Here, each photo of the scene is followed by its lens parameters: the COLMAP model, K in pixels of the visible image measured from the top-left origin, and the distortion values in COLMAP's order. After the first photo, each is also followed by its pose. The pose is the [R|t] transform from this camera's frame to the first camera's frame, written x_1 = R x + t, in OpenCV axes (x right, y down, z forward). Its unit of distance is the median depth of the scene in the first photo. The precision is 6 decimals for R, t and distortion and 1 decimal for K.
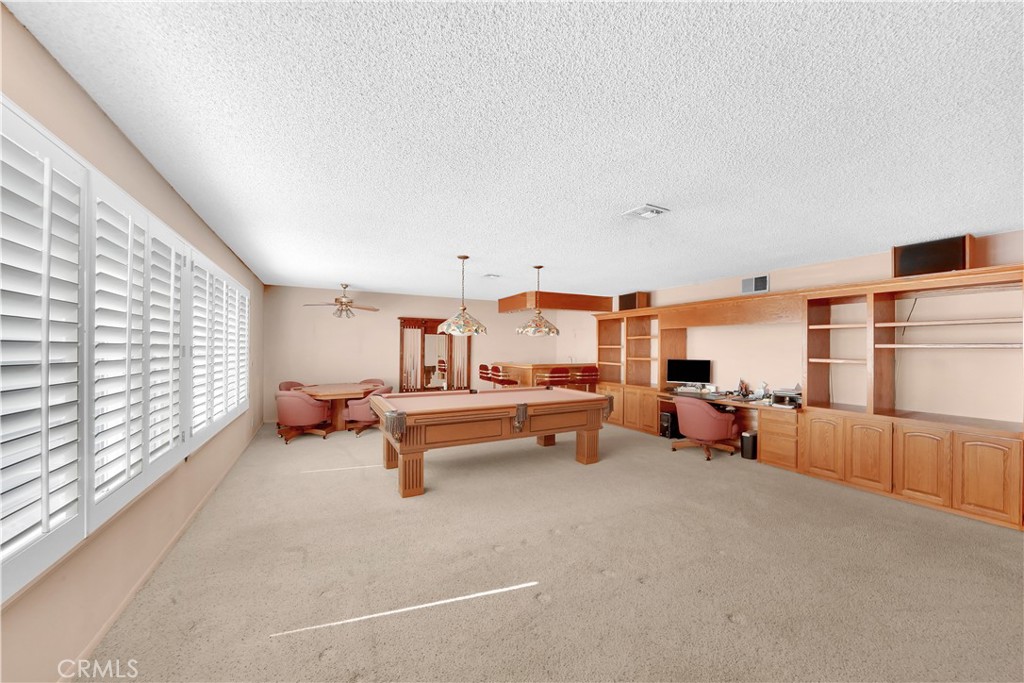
lens RADIAL K [[371.9, 0, 517.3], [0, 371.9, 346.2], [0, 0, 1]] dist [-0.014232, -0.000573]
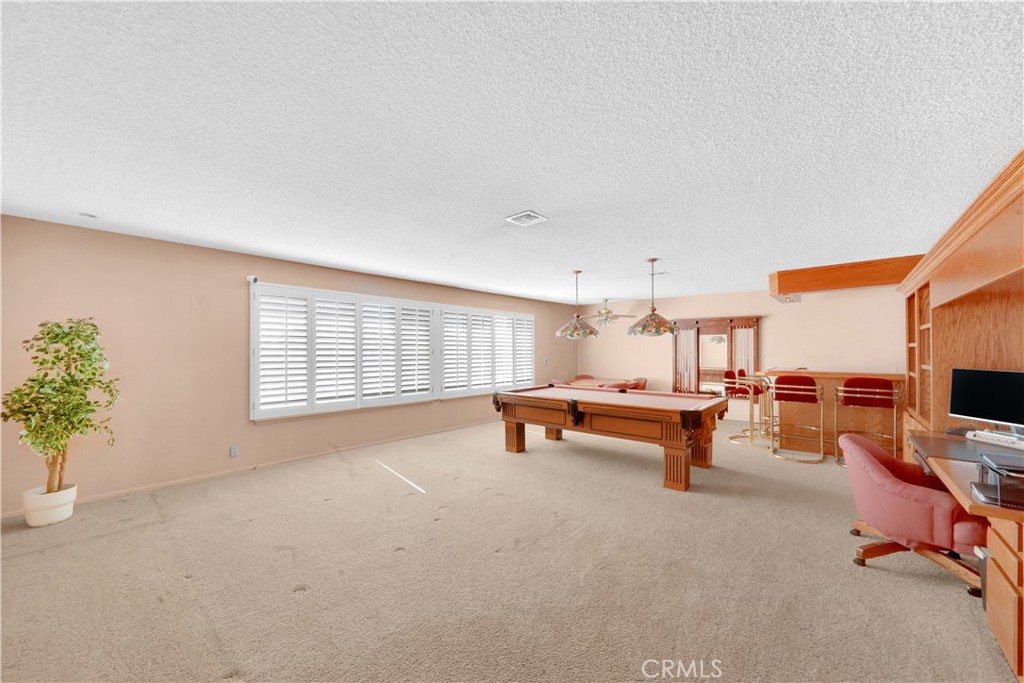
lens RADIAL K [[371.9, 0, 511.2], [0, 371.9, 348.8], [0, 0, 1]] dist [-0.014232, -0.000573]
pose [[0.346365, -0.009794, -0.938049, 0.564962], [0.012540, 0.999904, -0.005809, 0.003717], [0.938016, -0.009751, 0.346455, 0.256528]]
